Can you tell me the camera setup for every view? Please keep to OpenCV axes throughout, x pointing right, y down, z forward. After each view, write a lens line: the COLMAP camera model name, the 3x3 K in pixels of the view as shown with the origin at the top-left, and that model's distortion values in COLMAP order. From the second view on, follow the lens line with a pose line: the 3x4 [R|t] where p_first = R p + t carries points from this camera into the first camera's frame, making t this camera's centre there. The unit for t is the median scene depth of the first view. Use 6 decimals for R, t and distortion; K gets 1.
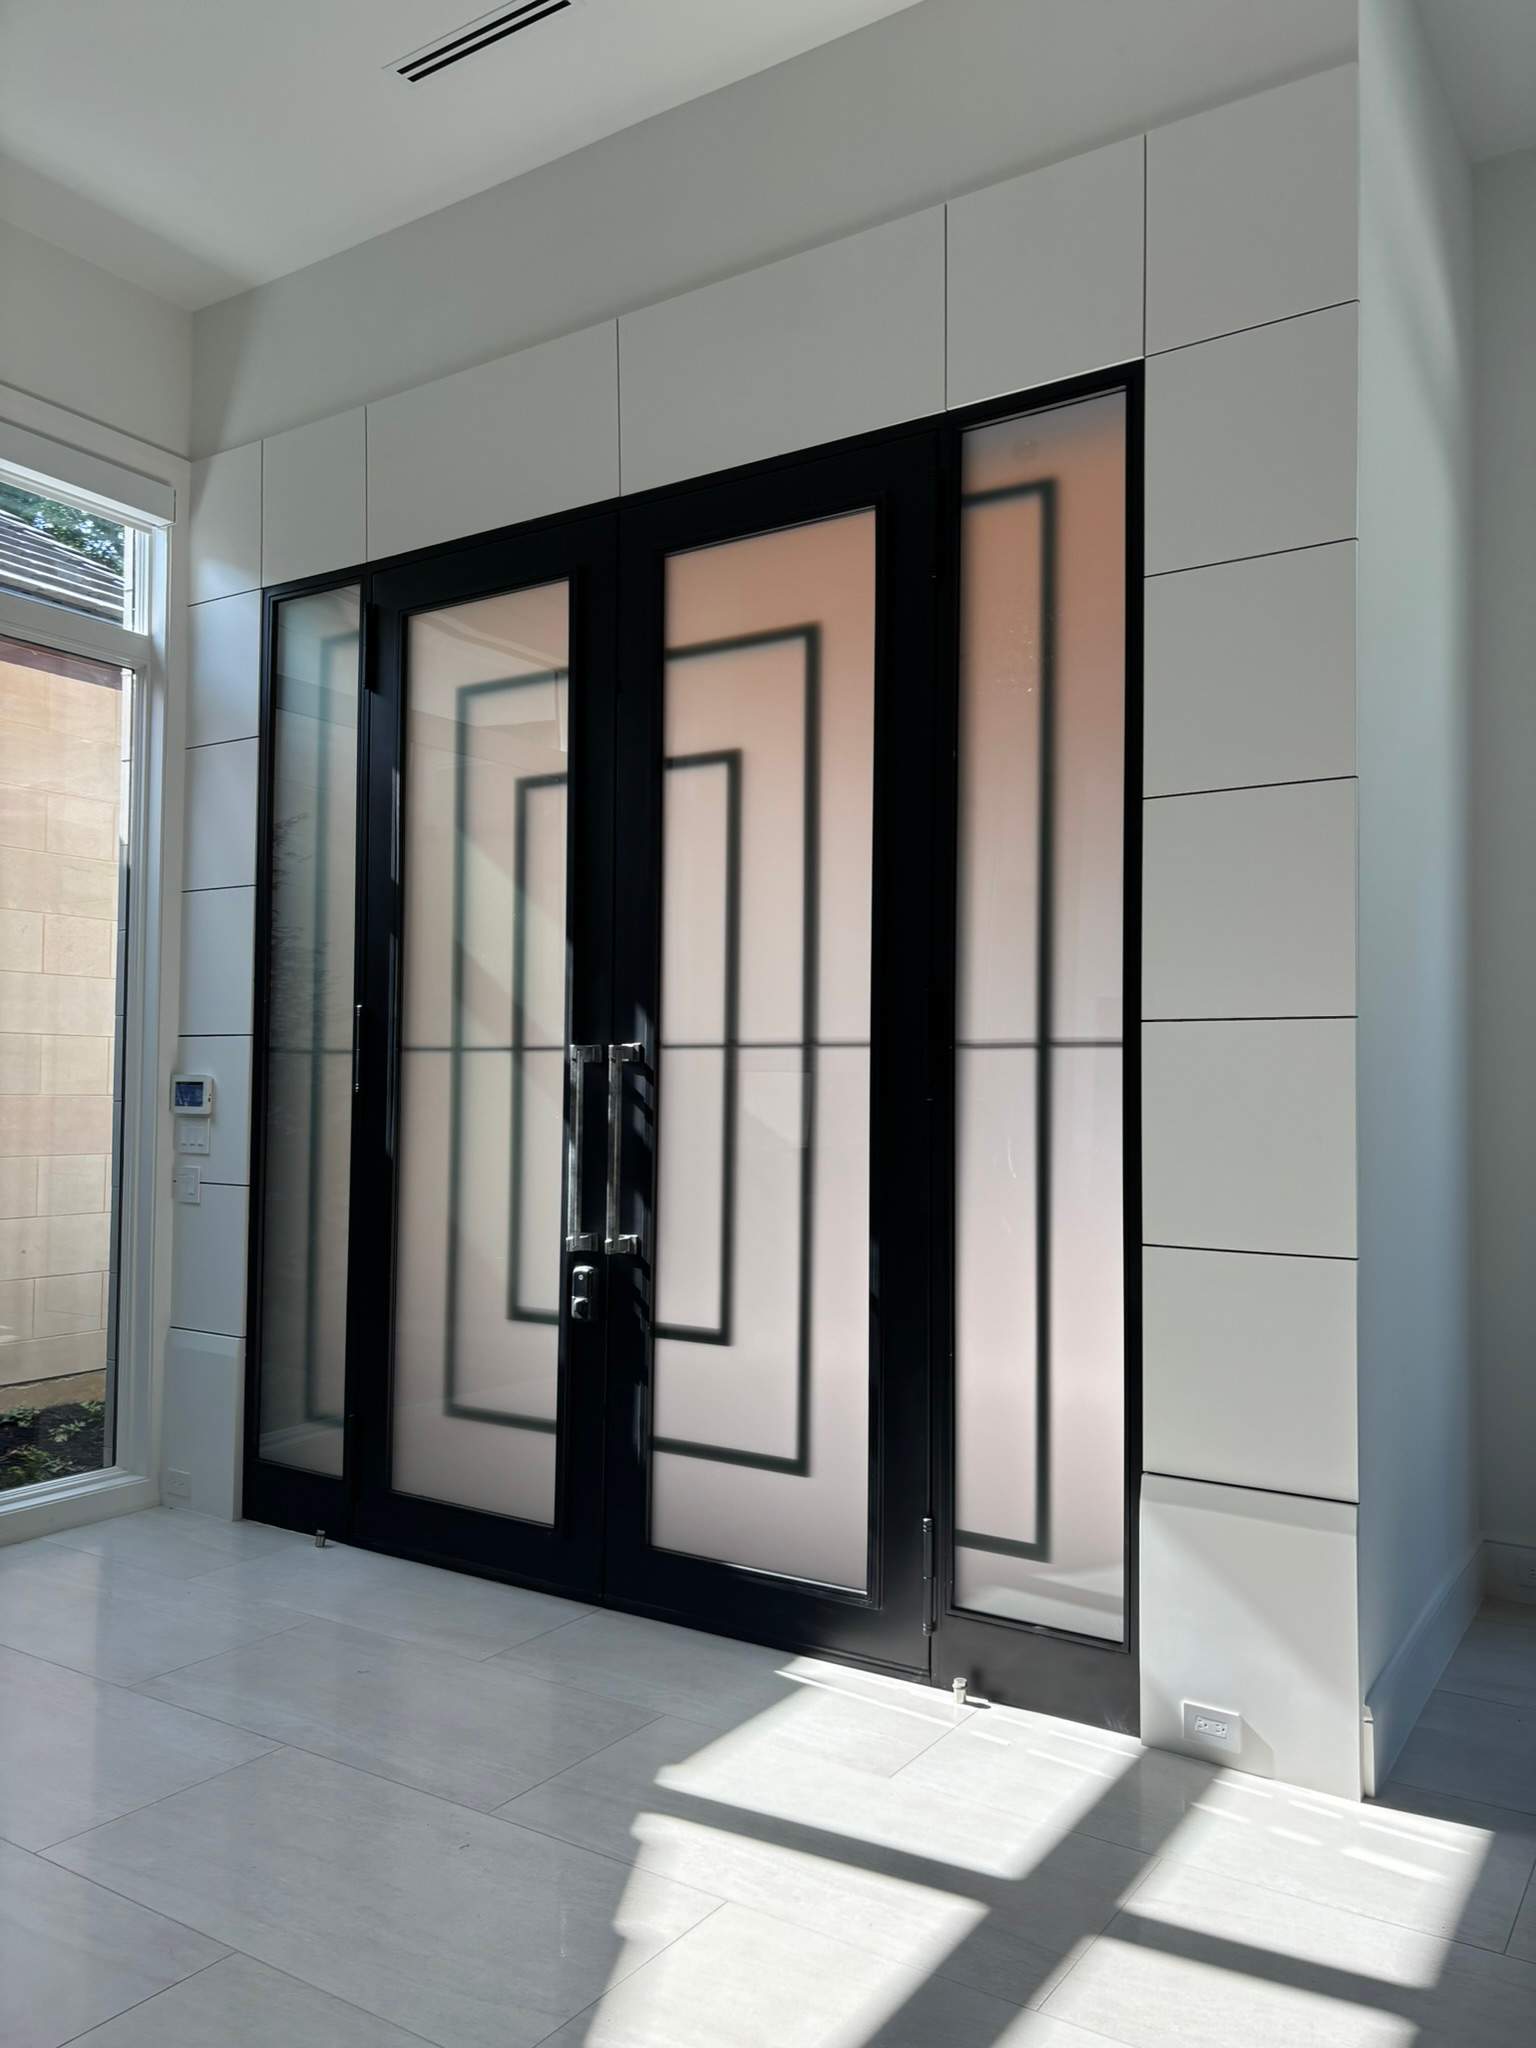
lens RADIAL K [[1540.1, 0, 774.8], [0, 1540.1, 1029.8], [0, 0, 1]] dist [0.039297, -0.033696]
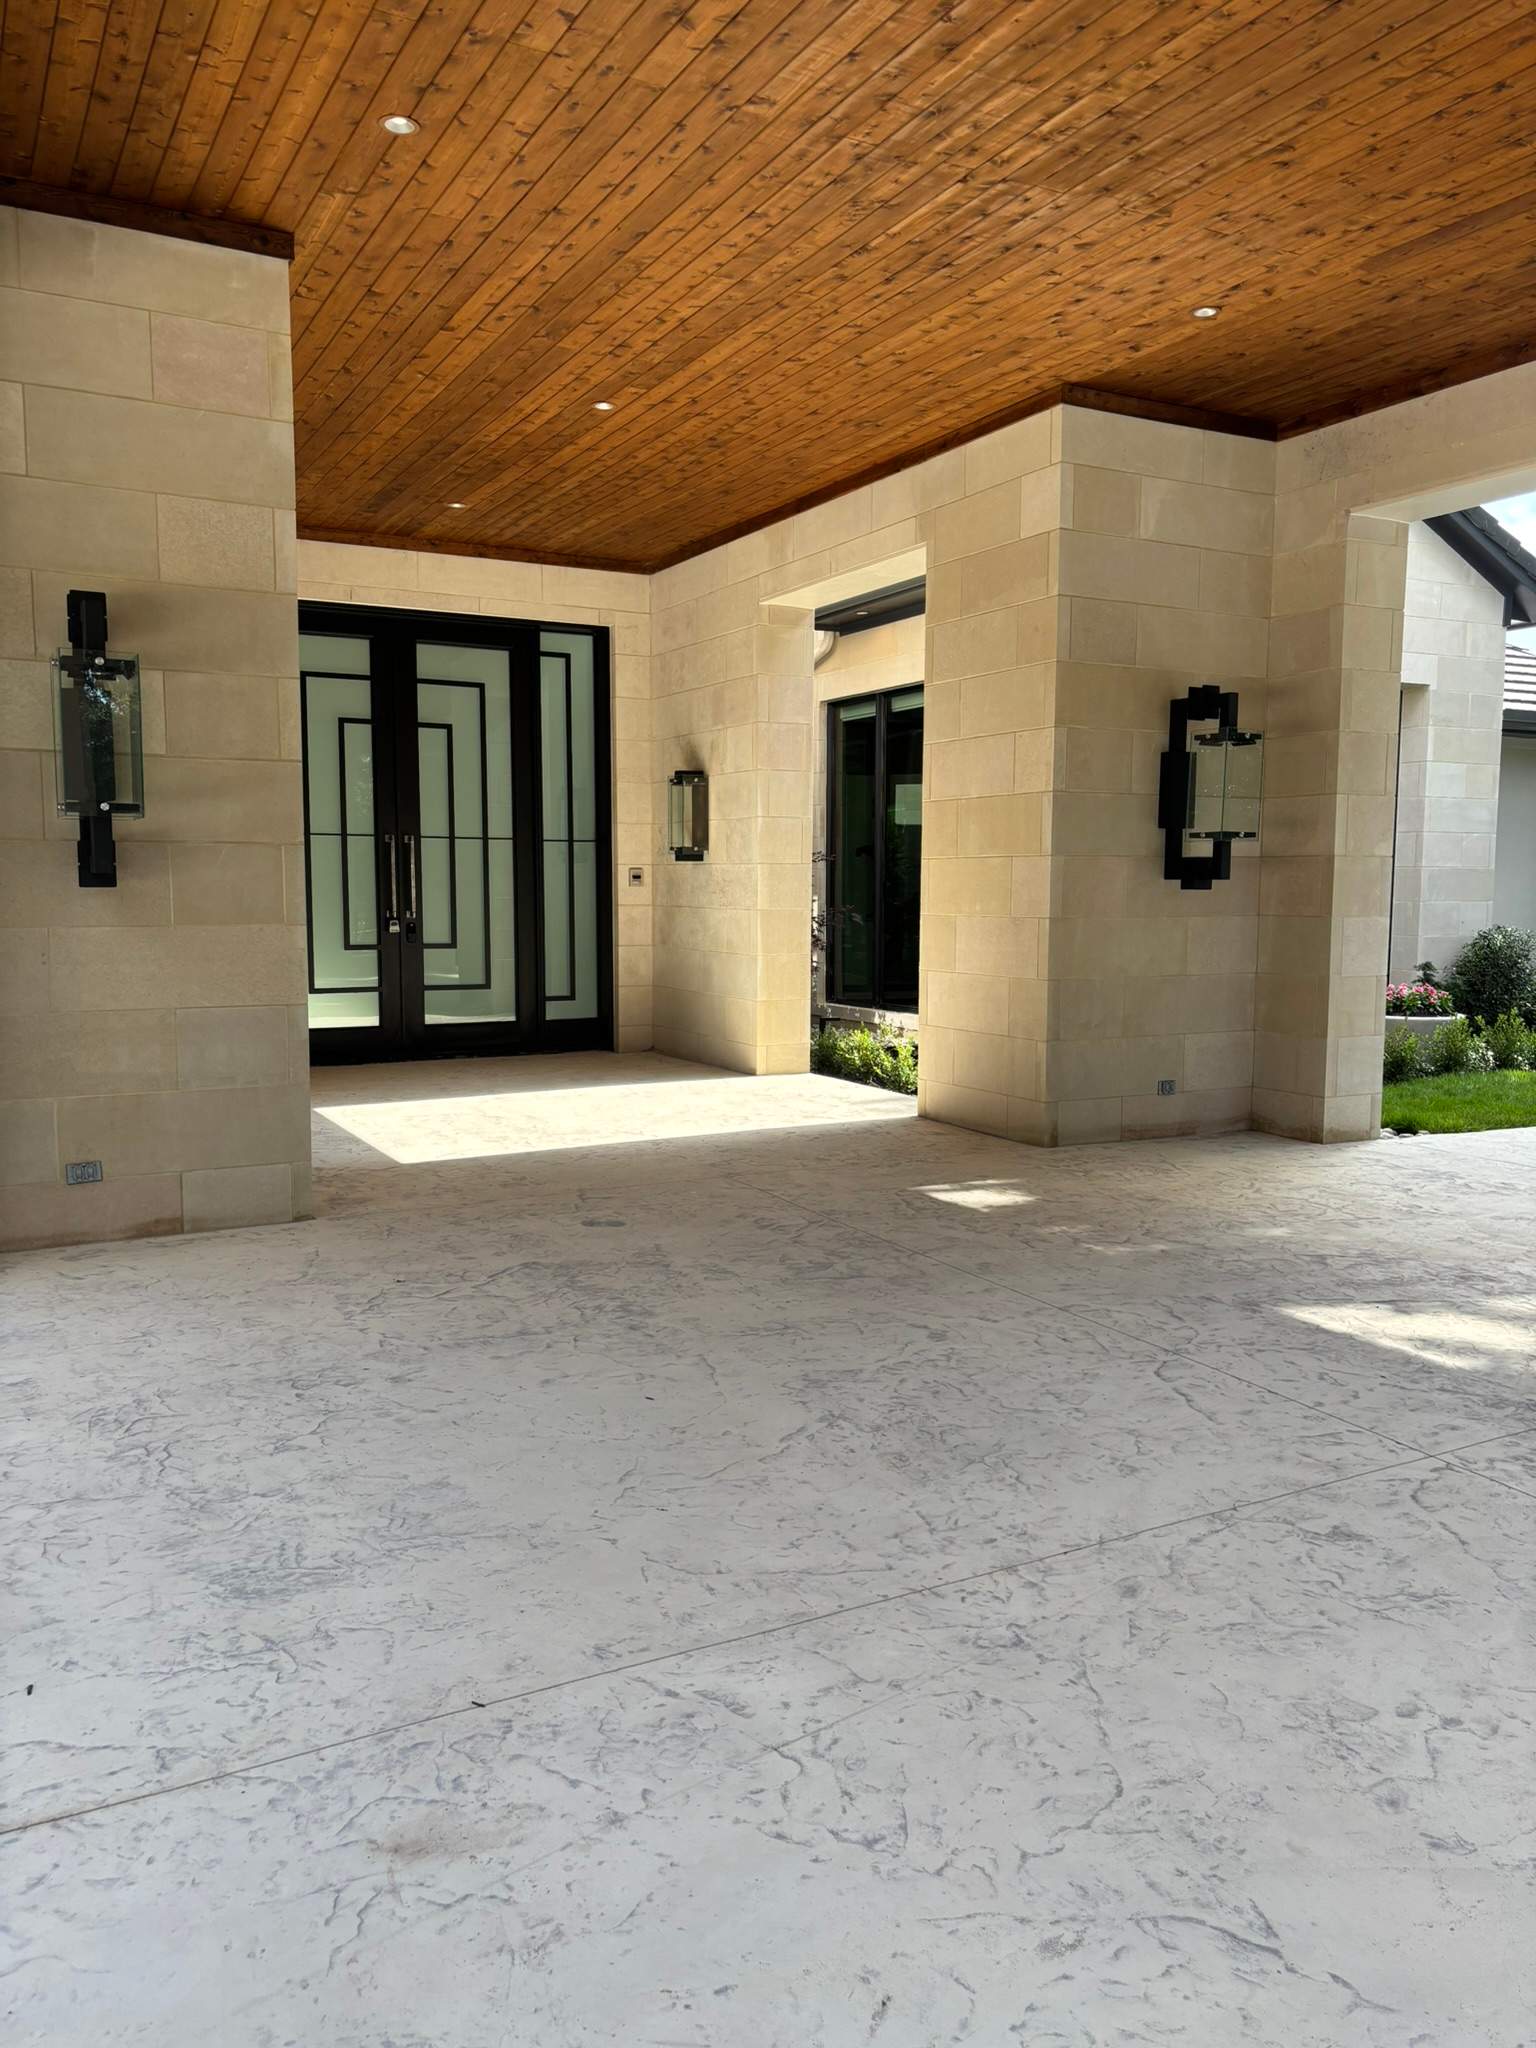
lens RADIAL K [[1540.1, 0, 756.3], [0, 1540.1, 1033.9], [0, 0, 1]] dist [0.039297, -0.033696]
pose [[0.489887, -0.094214, 0.866680, -2.119088], [-0.032582, 0.991470, 0.126197, -0.006523], [-0.871177, -0.090060, 0.482638, -0.789489]]
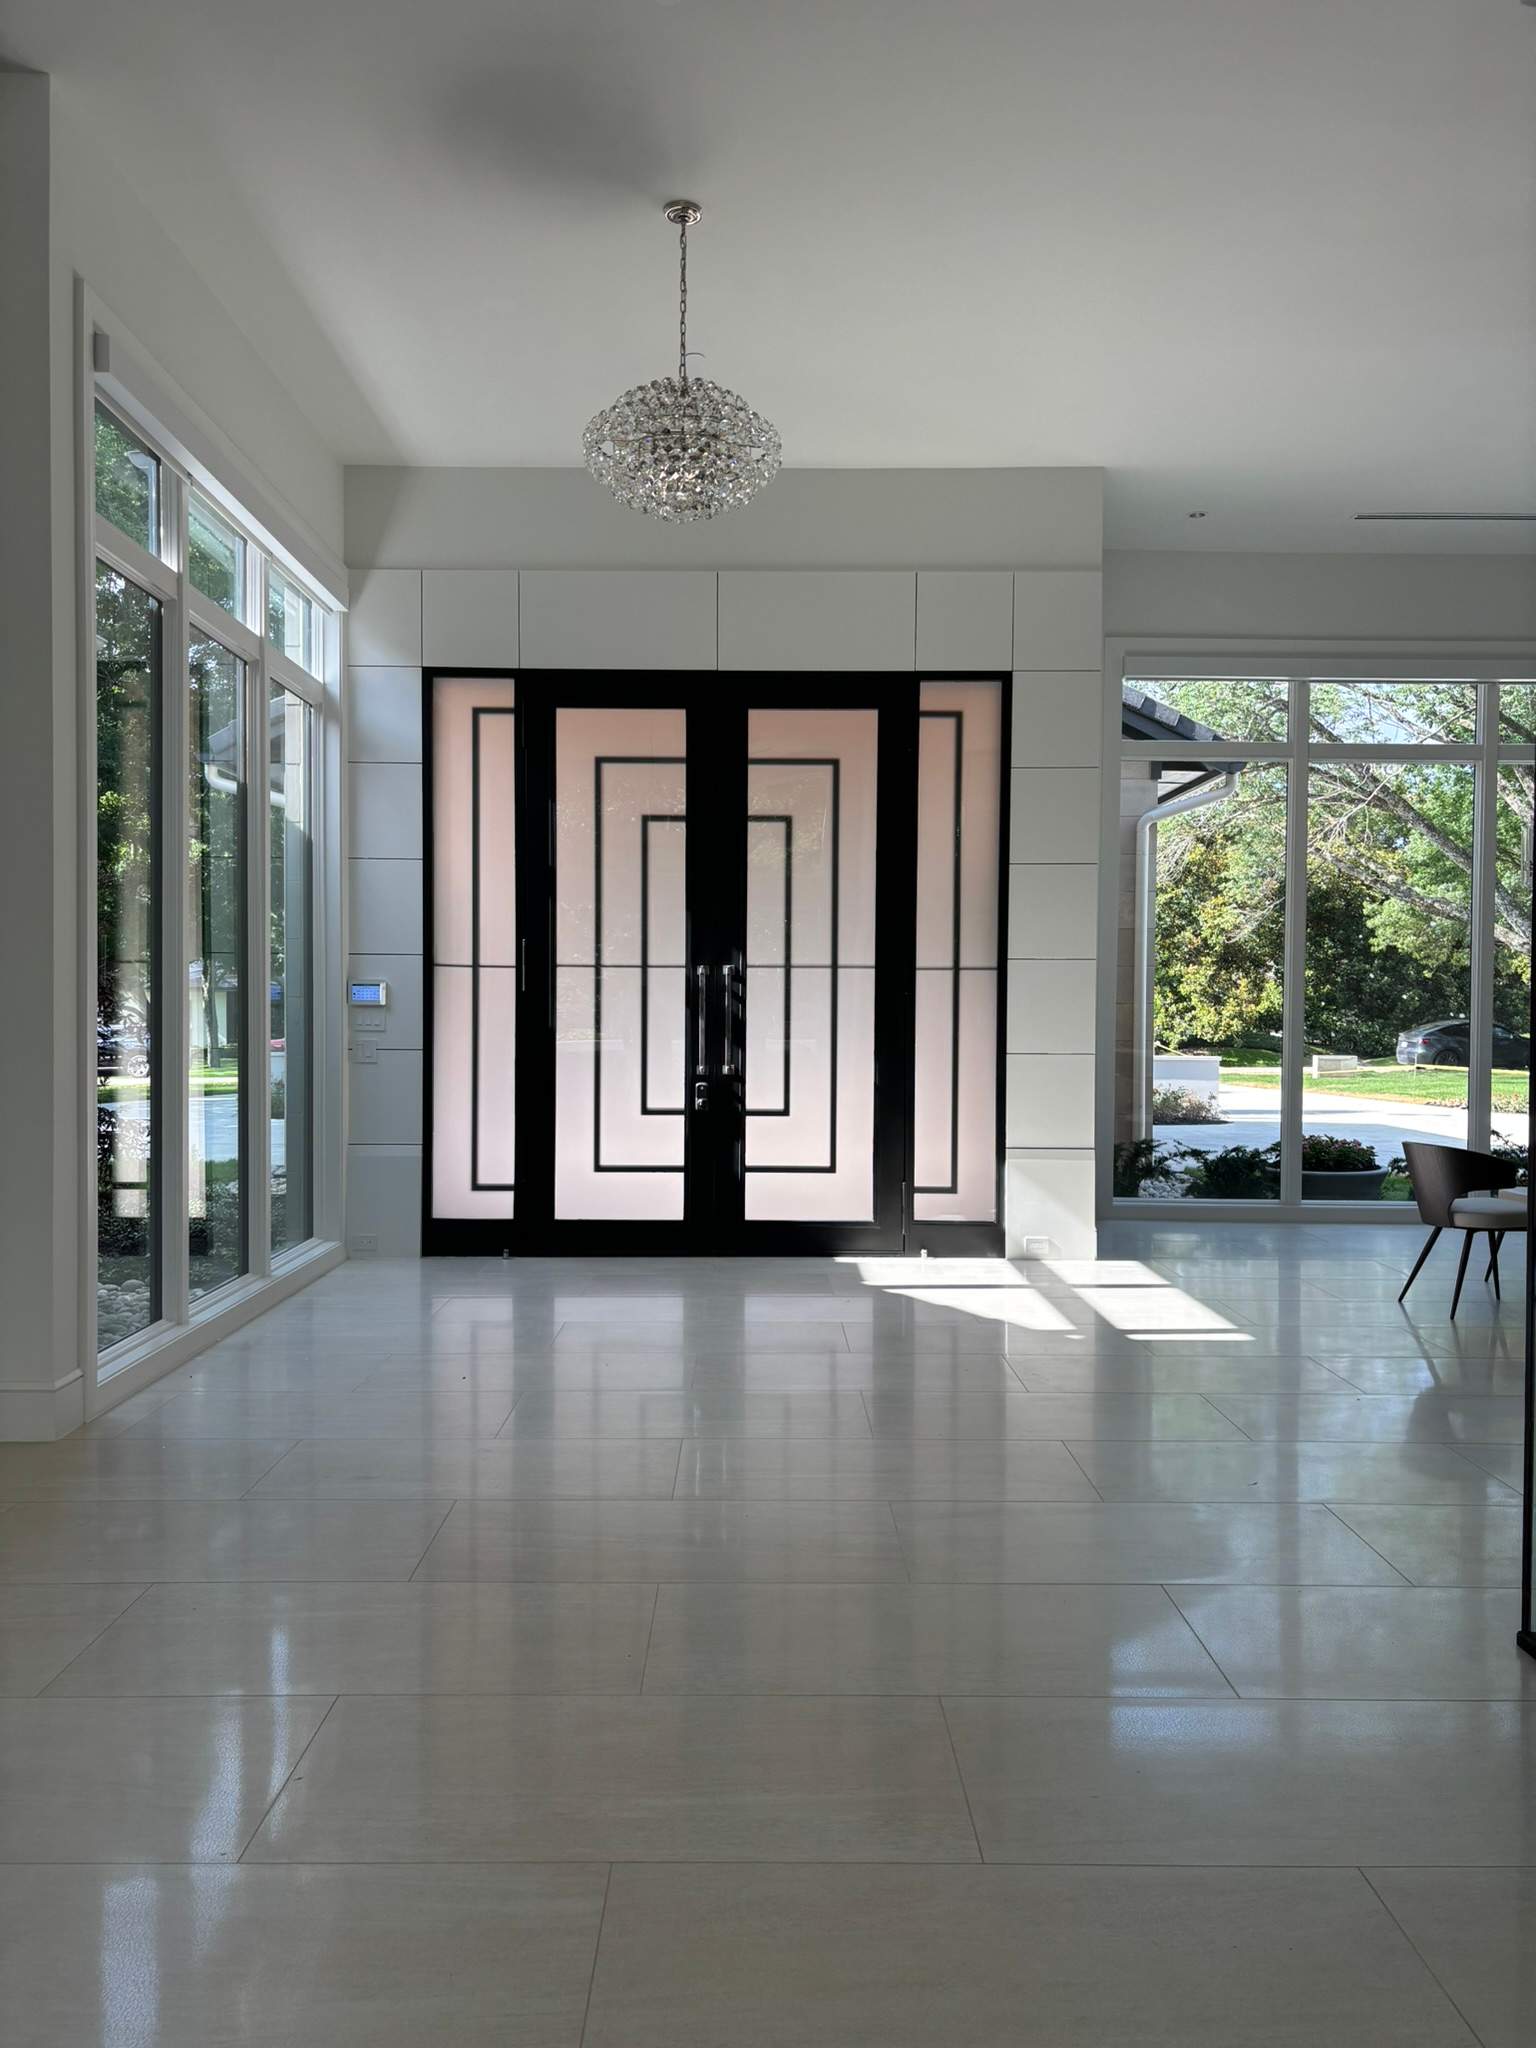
lens RADIAL K [[1540.1, 0, 756.4], [0, 1540.1, 1026.5], [0, 0, 1]] dist [0.039297, -0.033696]
pose [[0.836489, -0.015864, 0.547754, -1.135852], [-0.019011, 0.998139, 0.057939, -0.026645], [-0.547654, -0.058878, 0.834631, -0.625191]]
